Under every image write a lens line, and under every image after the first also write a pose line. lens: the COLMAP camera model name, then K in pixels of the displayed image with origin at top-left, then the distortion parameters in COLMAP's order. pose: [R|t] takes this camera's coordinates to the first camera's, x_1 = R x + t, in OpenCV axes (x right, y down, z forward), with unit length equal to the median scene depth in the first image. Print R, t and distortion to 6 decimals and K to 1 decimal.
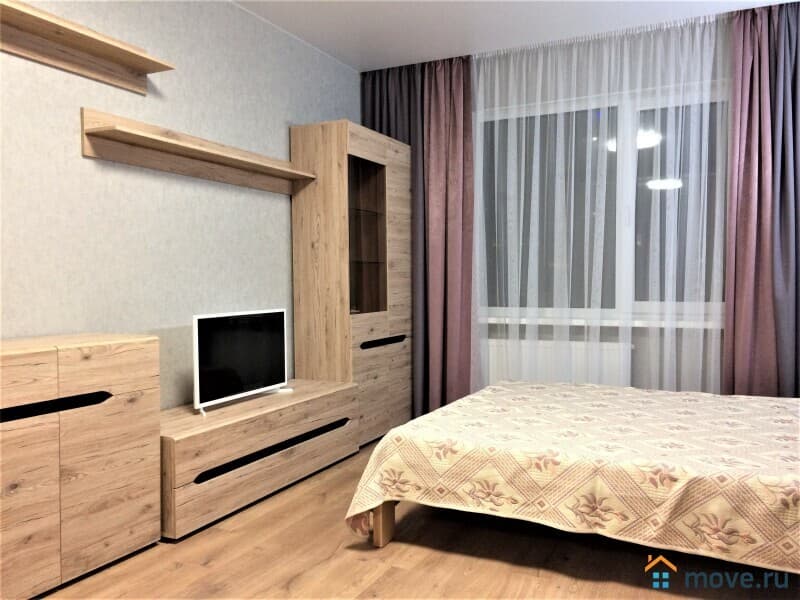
lens RADIAL K [[673.5, 0, 398.4], [0, 673.5, 305.8], [0, 0, 1]] dist [0.078421, -0.086736]
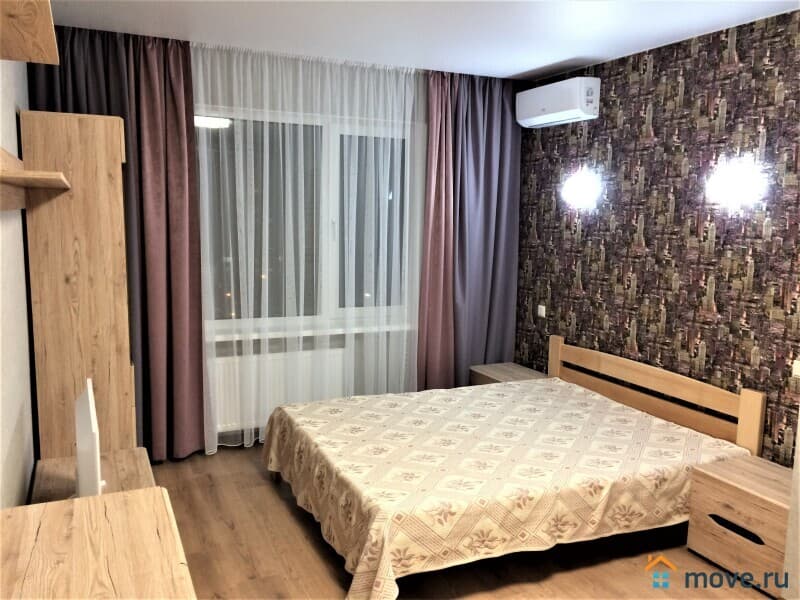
lens RADIAL K [[673.5, 0, 400.8], [0, 673.5, 297.8], [0, 0, 1]] dist [0.078421, -0.086736]
pose [[0.643263, -0.080659, 0.761385, -0.739247], [0.005268, 0.994878, 0.100944, -0.228409], [-0.765627, -0.060922, 0.640393, 0.375302]]
